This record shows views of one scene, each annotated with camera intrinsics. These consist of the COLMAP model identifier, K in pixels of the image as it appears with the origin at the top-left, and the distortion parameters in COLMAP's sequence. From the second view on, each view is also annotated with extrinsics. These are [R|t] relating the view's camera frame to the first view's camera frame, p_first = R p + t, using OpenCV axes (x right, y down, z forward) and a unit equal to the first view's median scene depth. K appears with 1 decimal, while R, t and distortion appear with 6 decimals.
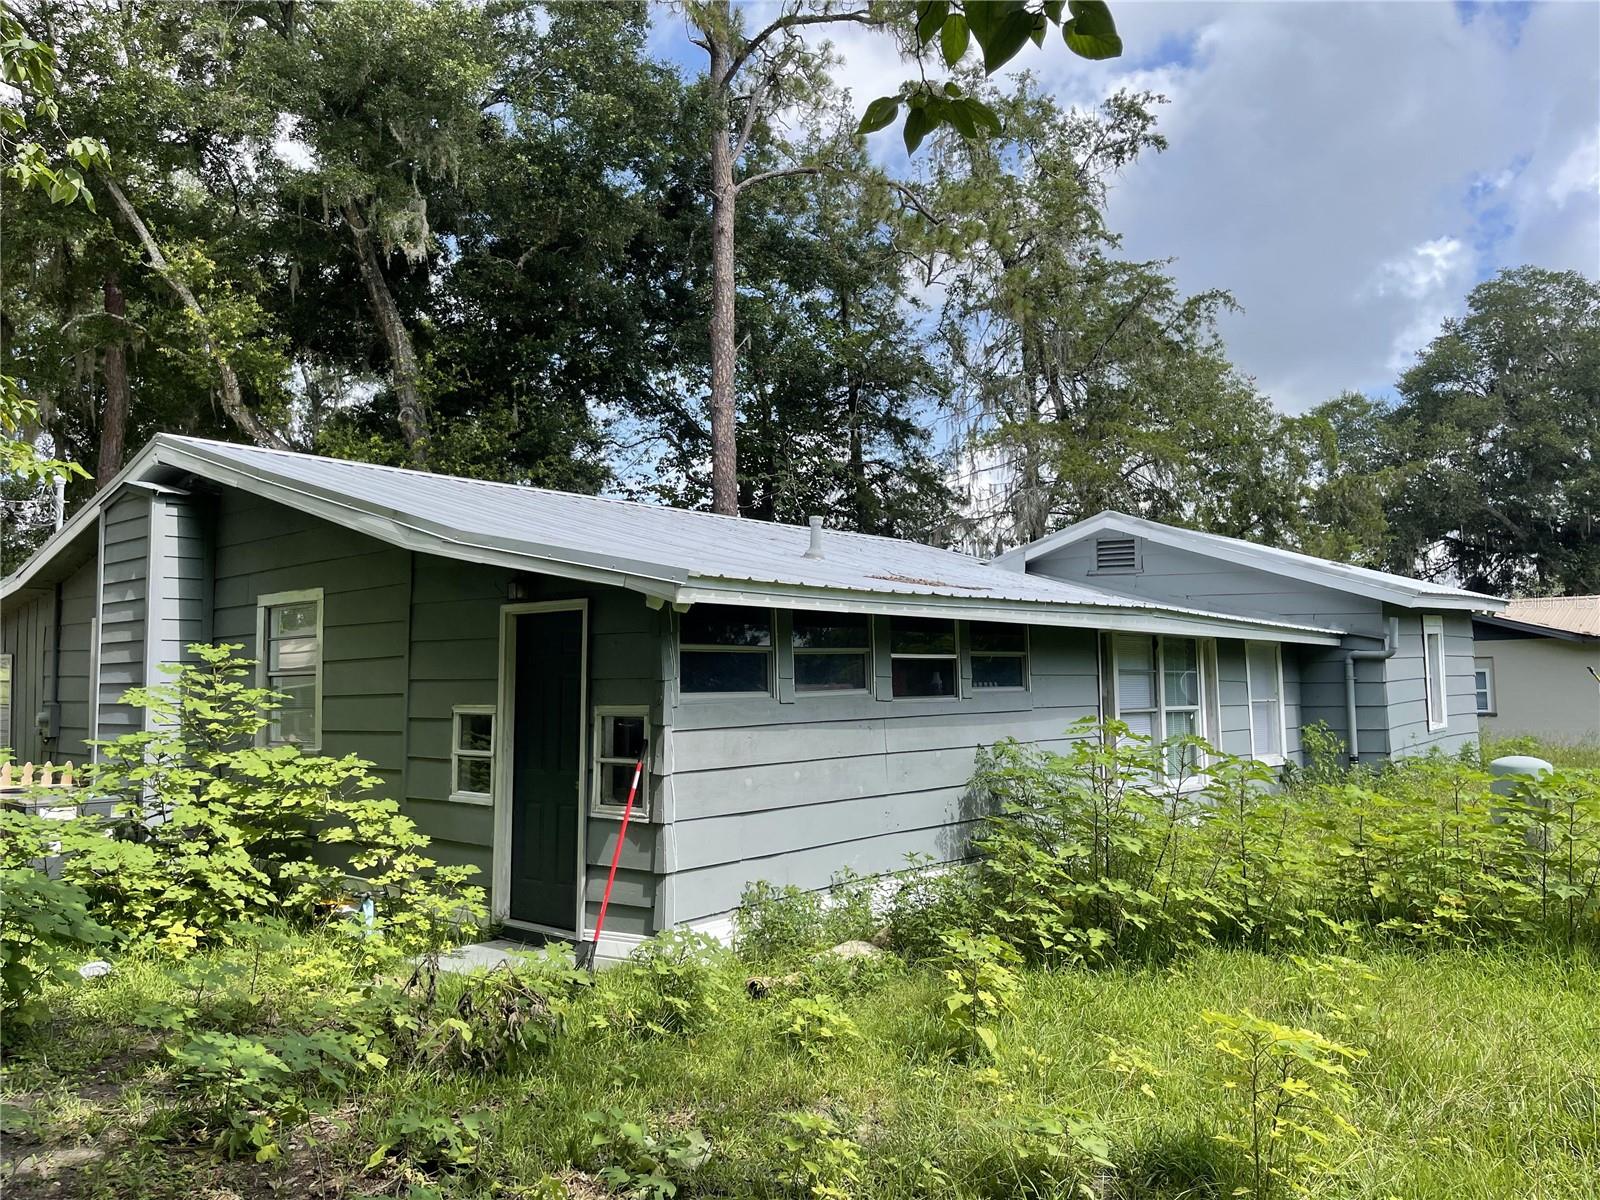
lens RADIAL K [[1139.9, 0, 800.0], [0, 1139.9, 600.0], [0, 0, 1]] dist [-0.007450, -0.002917]
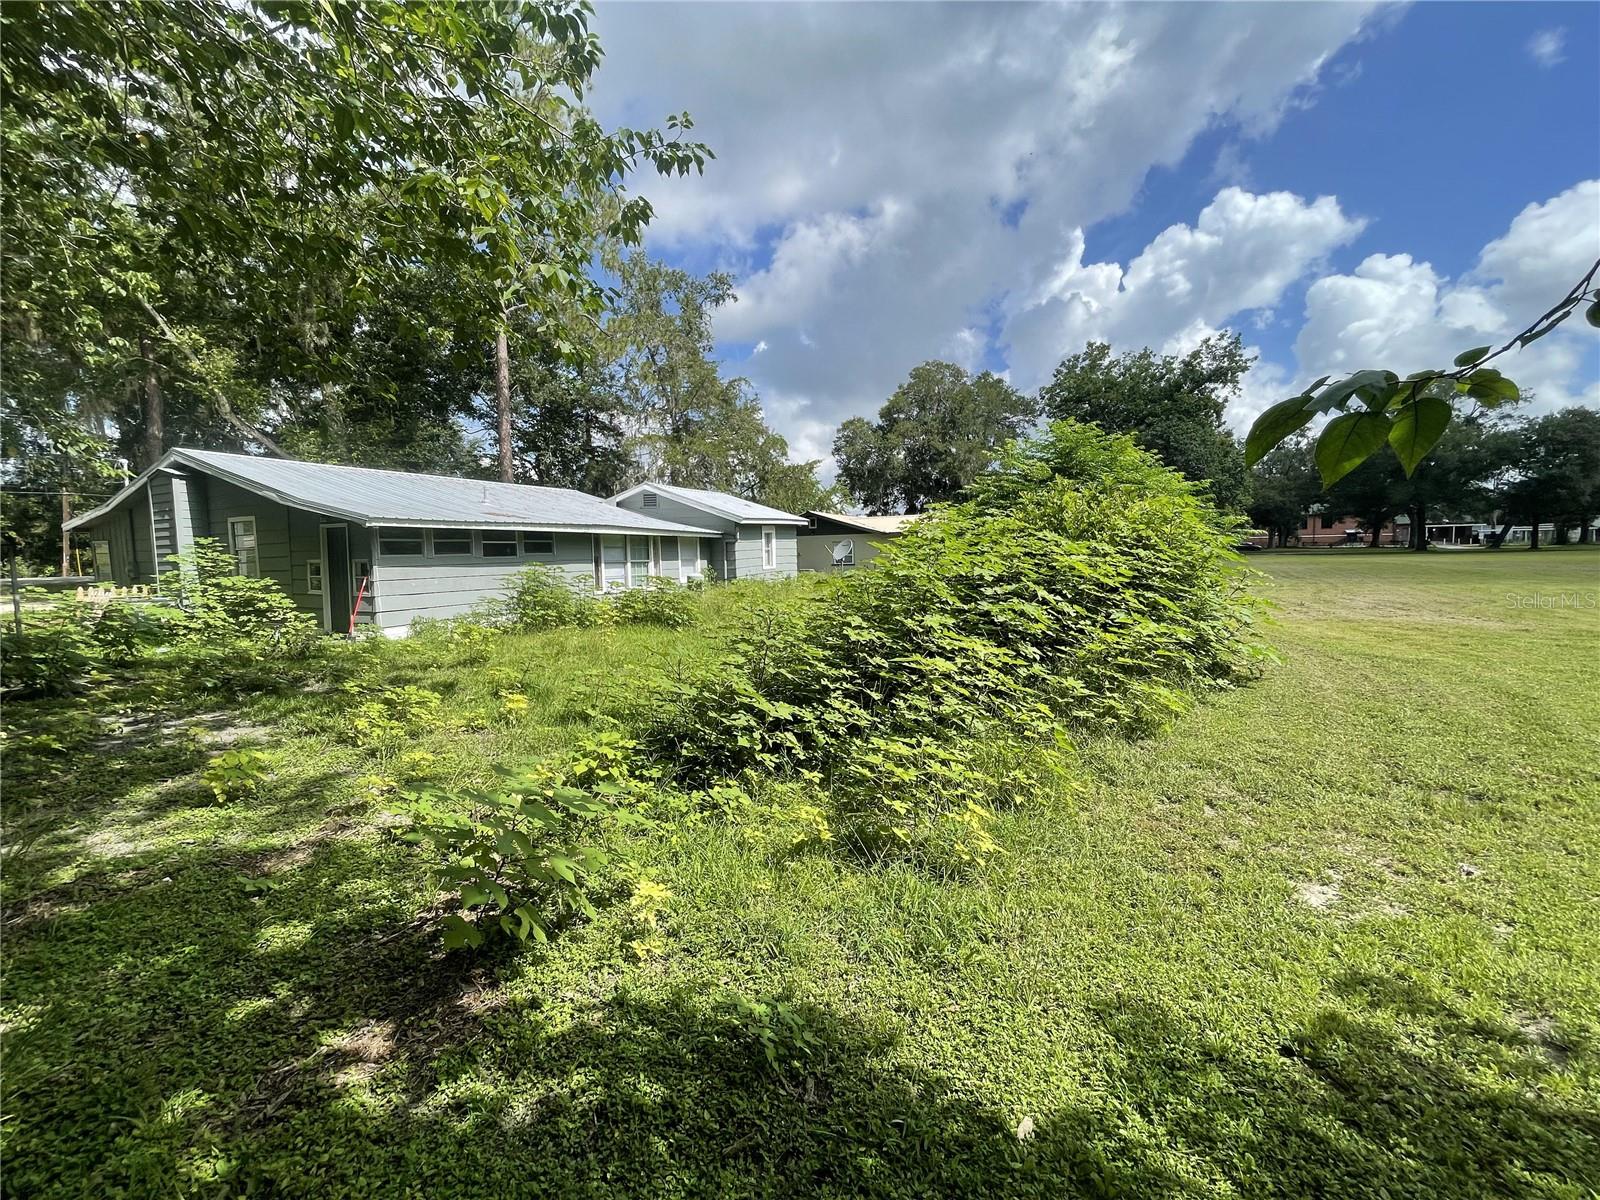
lens RADIAL K [[625.7, 0, 800.0], [0, 625.7, 600.0], [0, 0, 1]] dist [0.001593, 0.000139]
pose [[0.973673, -0.016774, 0.227329, 0.494328], [-0.017270, 0.988994, 0.146945, -0.055126], [-0.227292, -0.147002, 0.962667, -0.733657]]
